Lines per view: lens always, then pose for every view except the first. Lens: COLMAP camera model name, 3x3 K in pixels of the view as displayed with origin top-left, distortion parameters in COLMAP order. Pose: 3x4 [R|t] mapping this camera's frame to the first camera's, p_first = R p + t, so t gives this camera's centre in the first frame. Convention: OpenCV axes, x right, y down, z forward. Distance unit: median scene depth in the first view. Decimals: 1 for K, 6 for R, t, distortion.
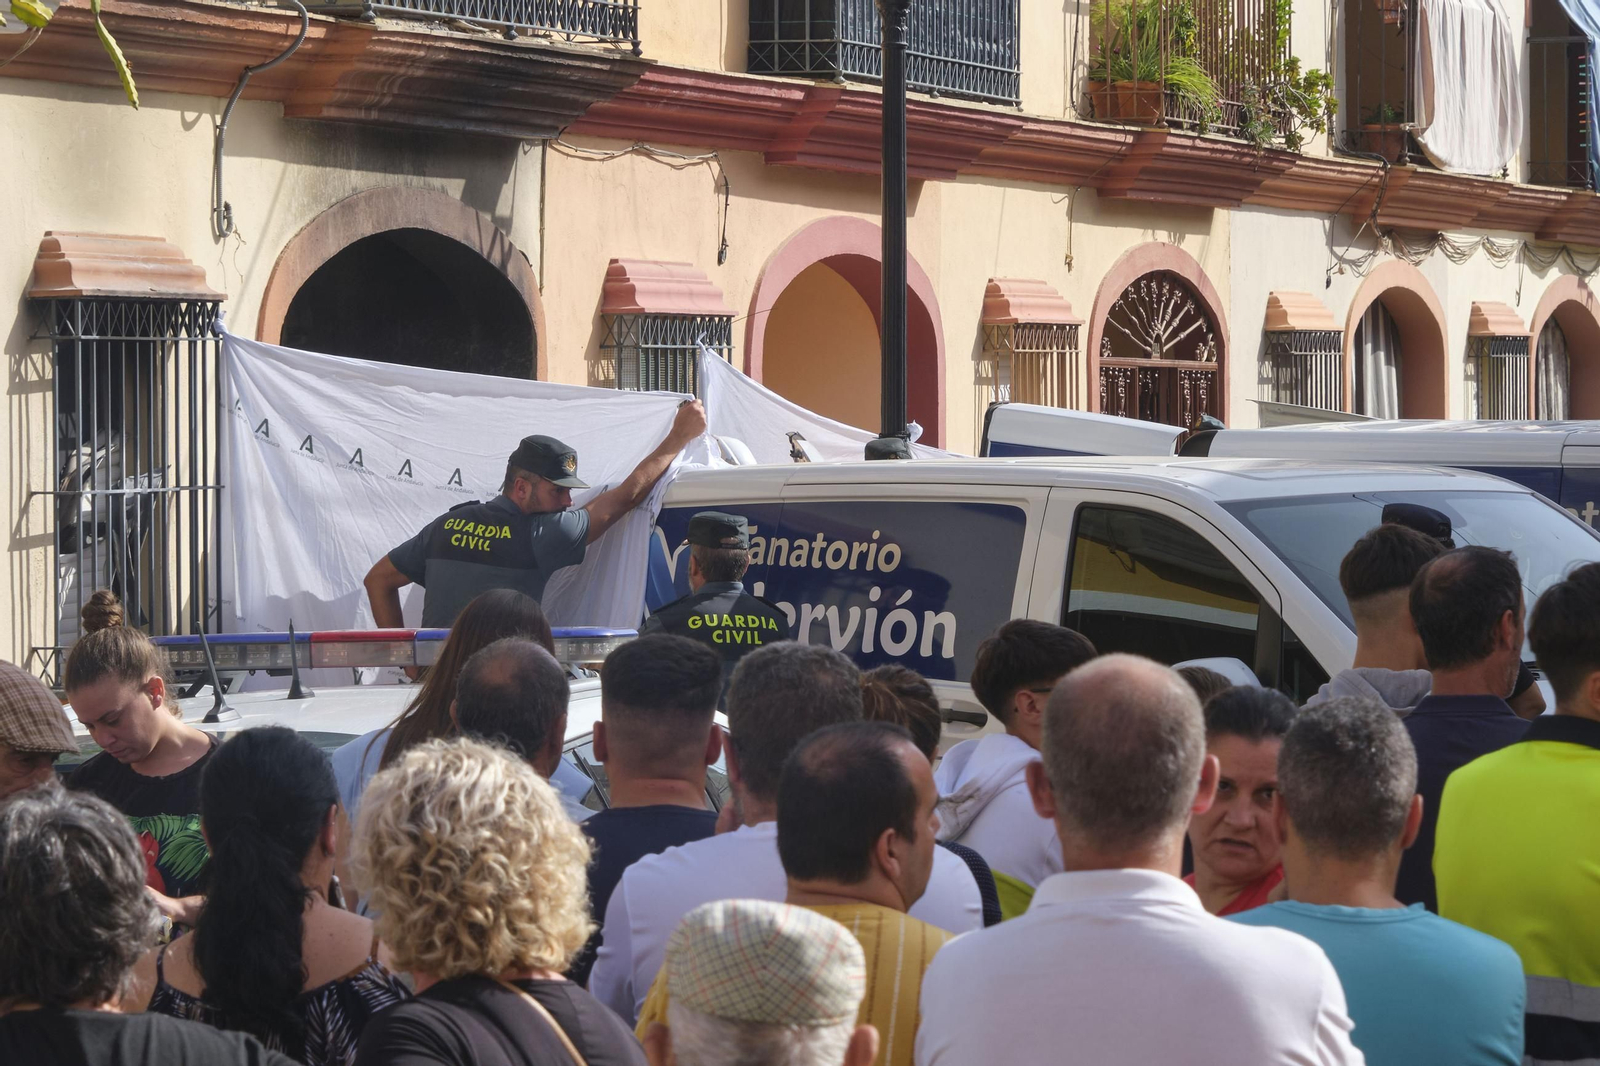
lens RADIAL K [[9376.5, 0, 801.6], [0, 9376.5, 529.6], [0, 0, 1]] dist [0.201467, 0.000000]
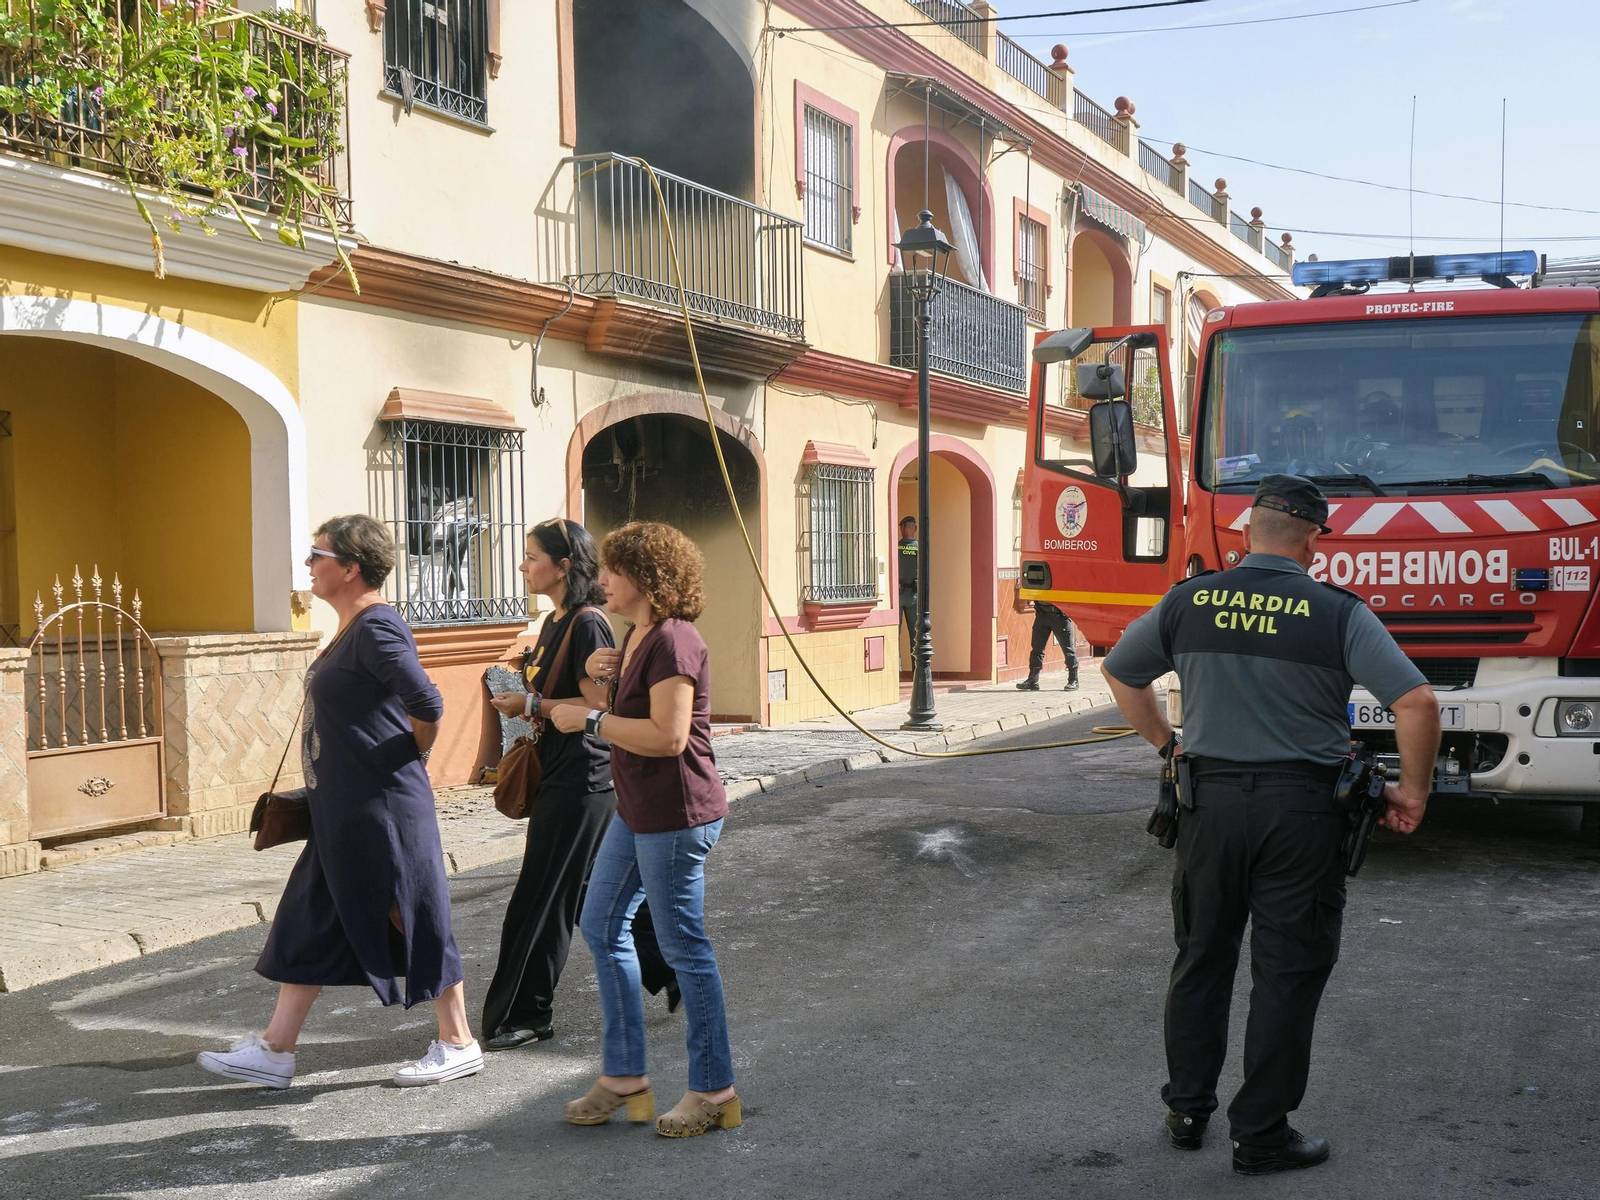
lens RADIAL K [[1983.5, 0, 810.6], [0, 1983.5, 687.7], [0, 0, 1]] dist [0.008834, 0.000000]
pose [[0.984790, 0.002640, -0.173726, 0.063193], [0.004473, 0.999168, 0.040536, 0.011757], [0.173689, -0.040696, 0.983959, 0.508829]]
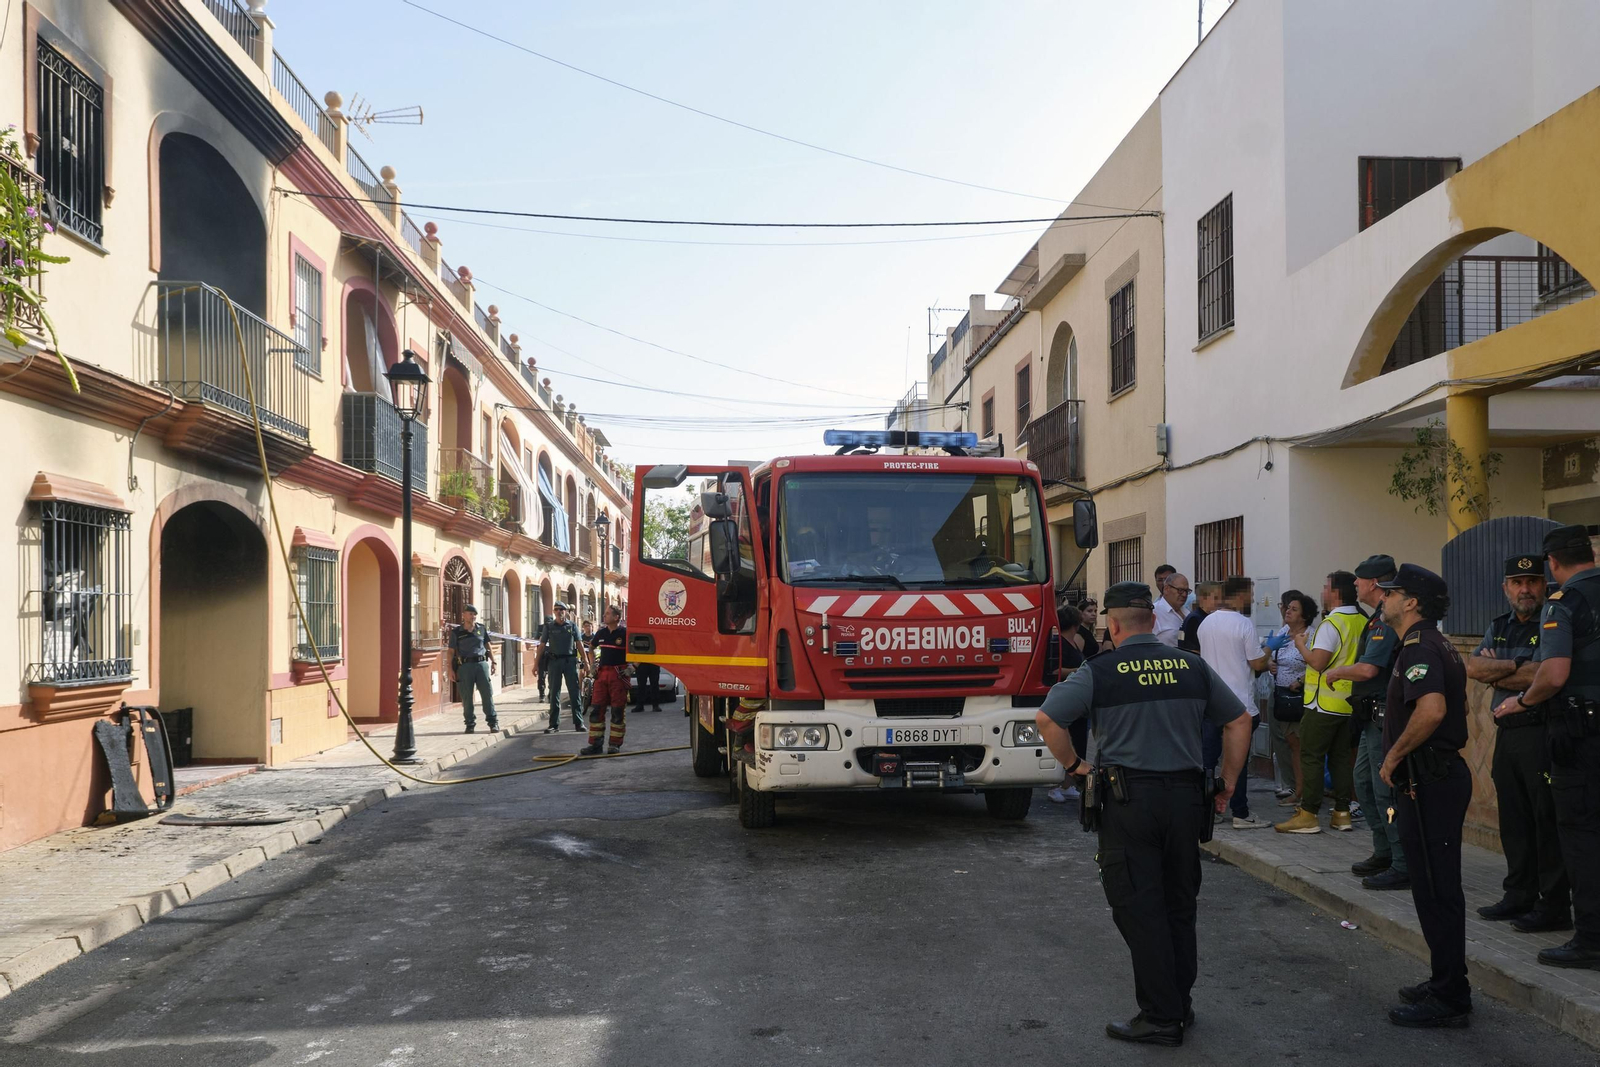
lens RADIAL K [[1574.3, 0, 901.6], [0, 1574.3, 611.6], [0, 0, 1]] dist [0.018705, 0.000000]
pose [[0.929997, 0.001821, 0.367562, -0.024701], [0.008640, 0.999603, -0.026812, 0.010131], [-0.367465, 0.028111, 0.929613, 0.491784]]
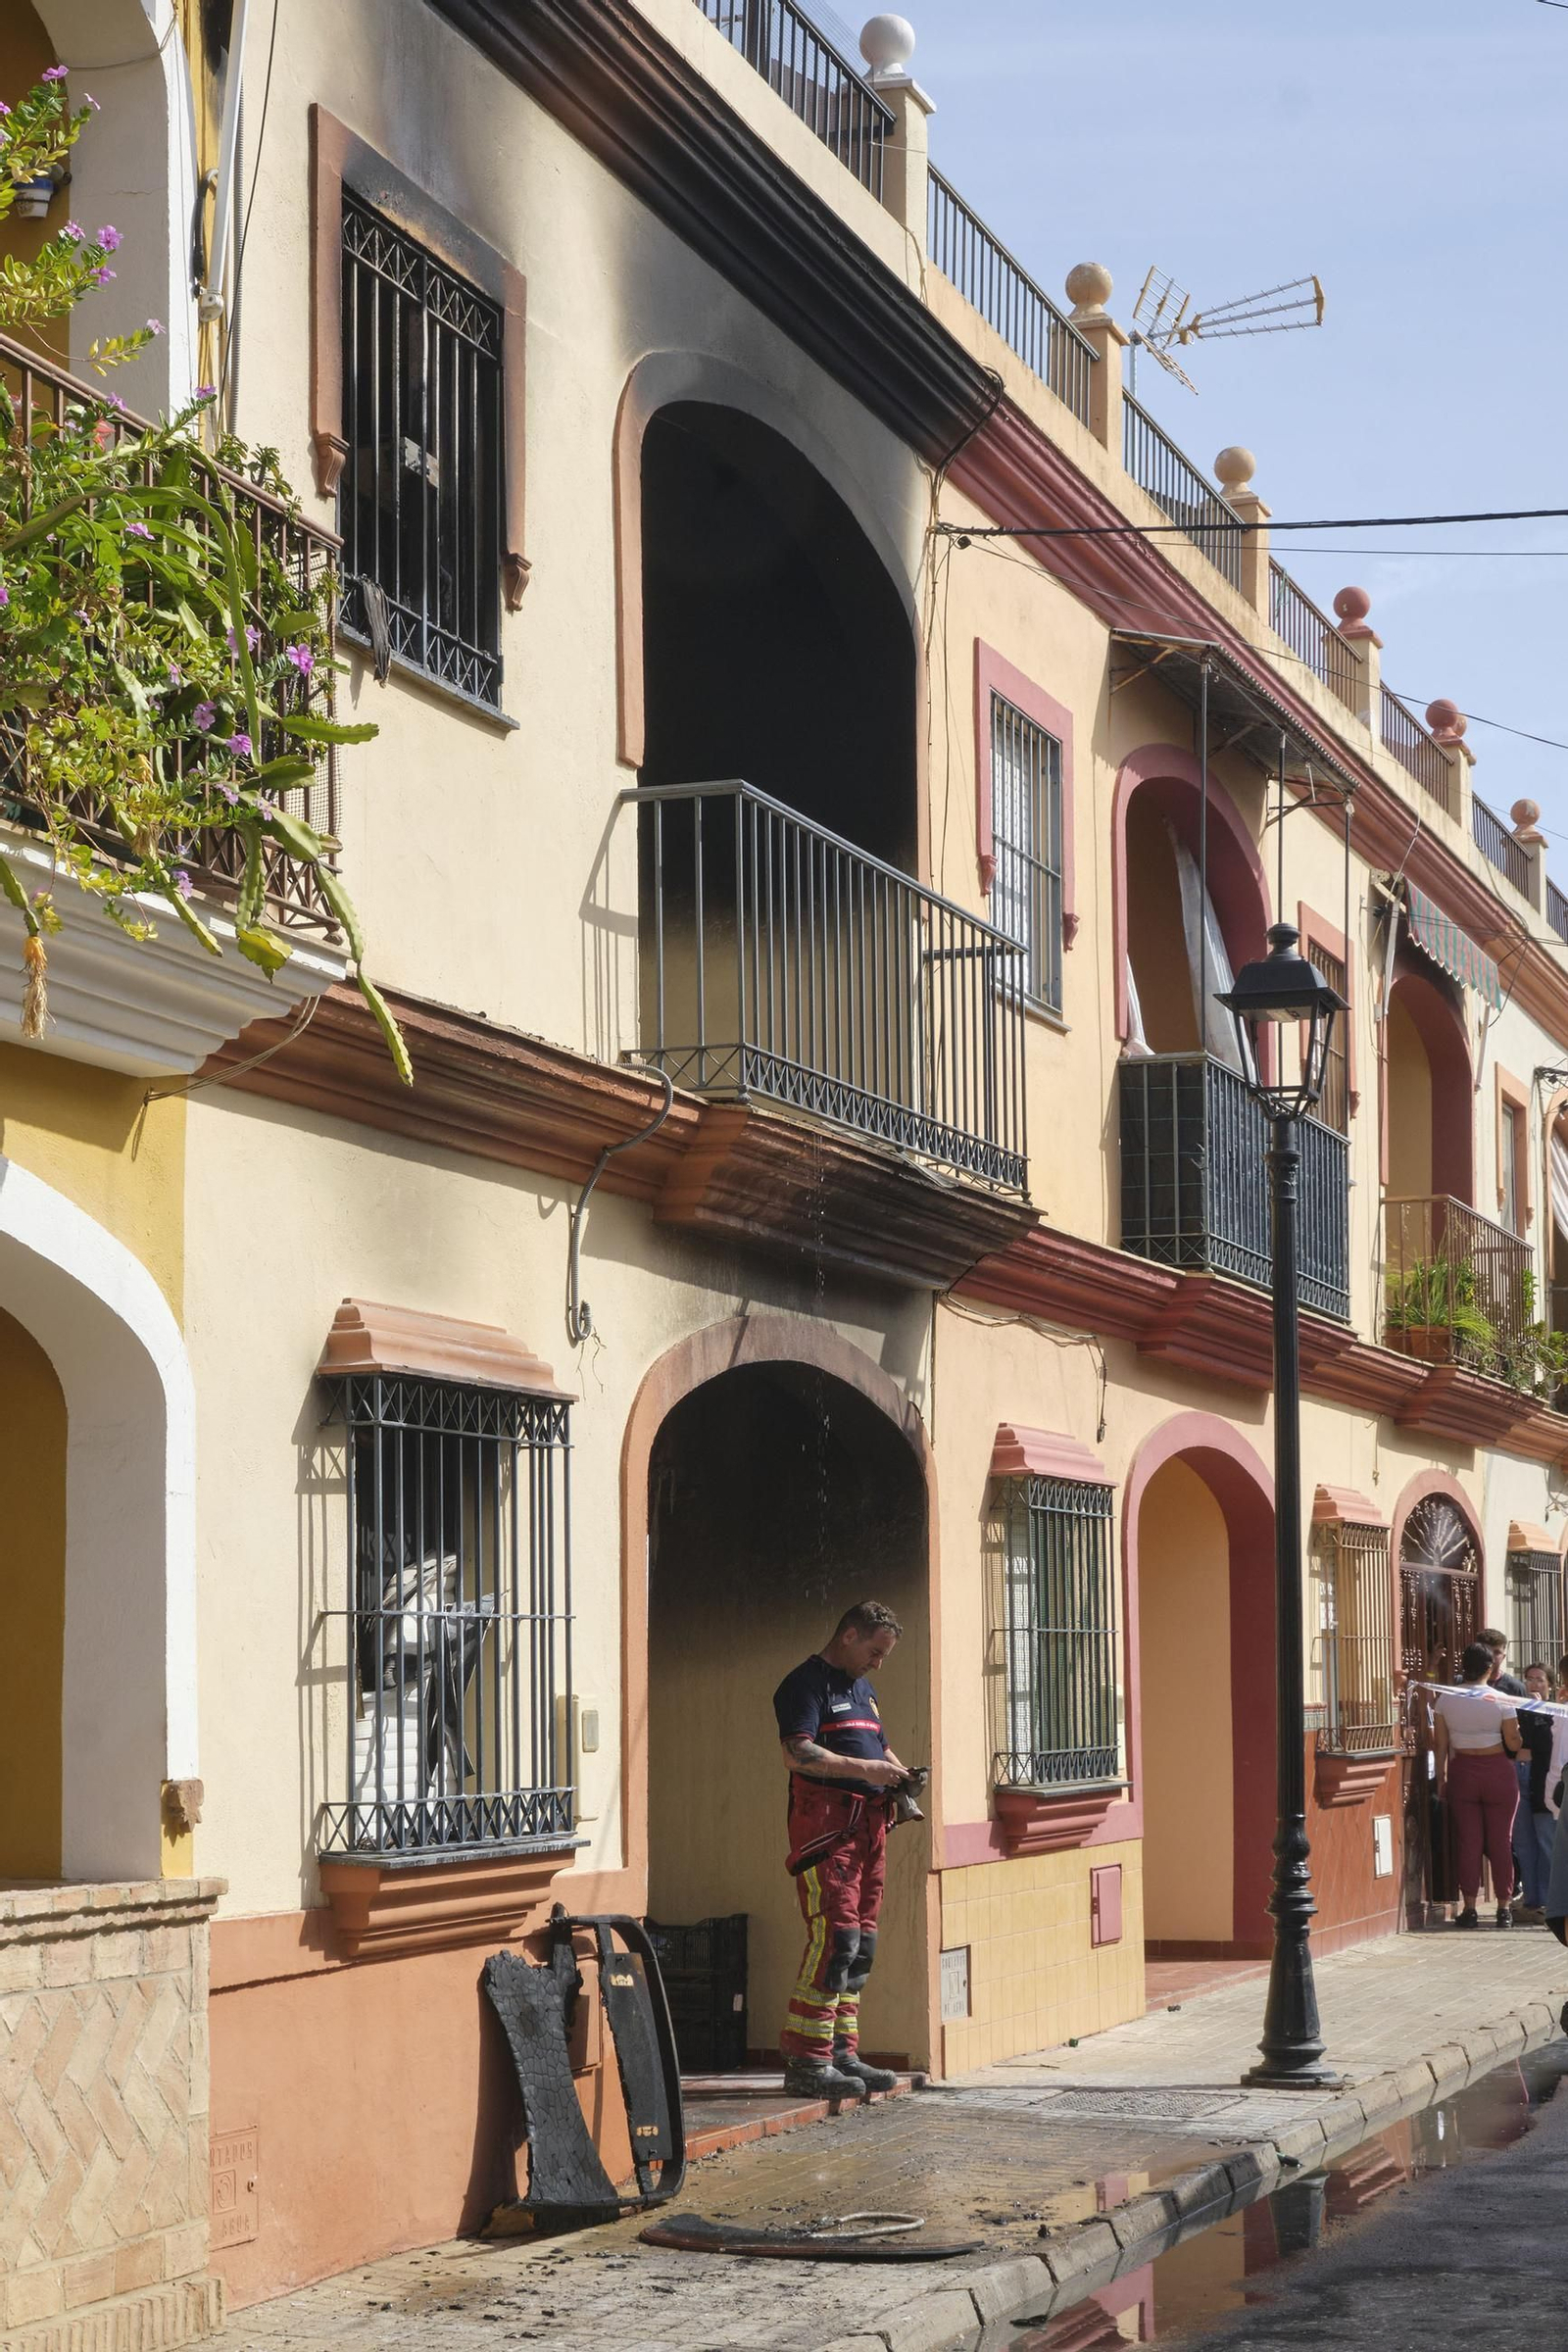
lens RADIAL K [[4206.2, 0, 652.6], [0, 4206.2, 1367.8], [0, 0, 1]] dist [0.019547, 0.000000]
pose [[0.996090, -0.010771, -0.087683, -0.017364], [0.002578, 0.995660, -0.093027, 0.007488], [0.088304, 0.092438, 0.991795, 0.530036]]
